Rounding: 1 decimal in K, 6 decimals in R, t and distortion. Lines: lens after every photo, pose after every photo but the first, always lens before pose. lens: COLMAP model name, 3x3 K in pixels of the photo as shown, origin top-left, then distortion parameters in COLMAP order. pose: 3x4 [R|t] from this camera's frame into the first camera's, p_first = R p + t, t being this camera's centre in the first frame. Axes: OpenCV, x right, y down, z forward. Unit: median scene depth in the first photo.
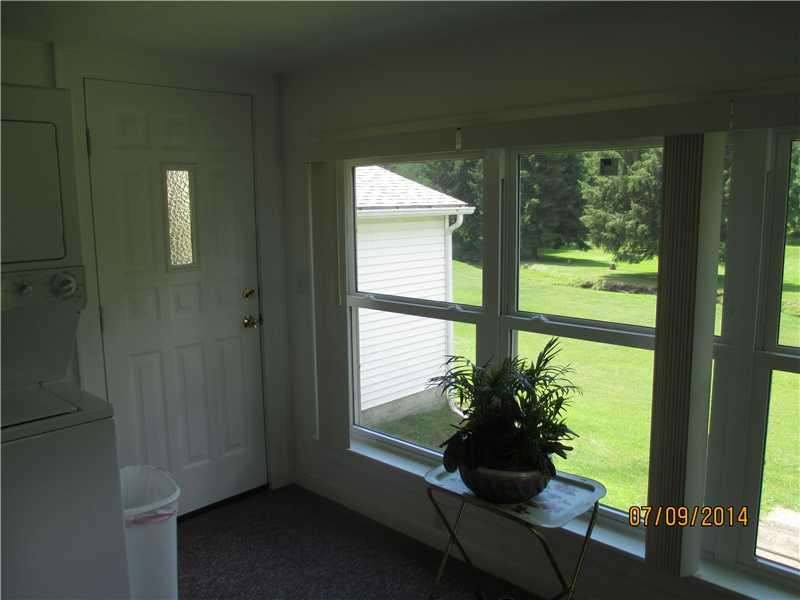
lens RADIAL K [[649.2, 0, 400.0], [0, 649.2, 300.0], [0, 0, 1]] dist [-0.081868, -0.000010]
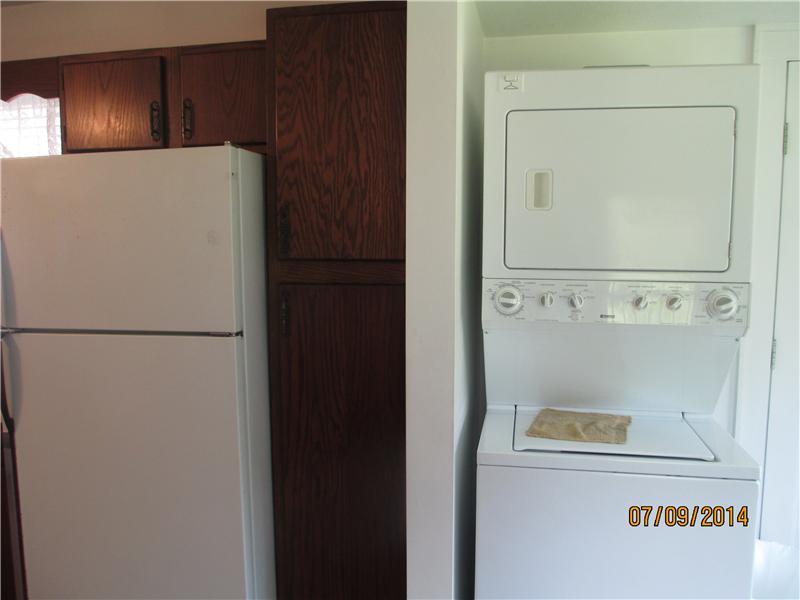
lens RADIAL K [[649.2, 0, 400.0], [0, 649.2, 300.0], [0, 0, 1]] dist [-0.081868, -0.000010]
pose [[0.518965, 0.103586, -0.848496, -0.054340], [-0.134210, 0.990193, 0.038797, -0.004809], [0.844194, 0.093742, 0.527778, 0.220805]]
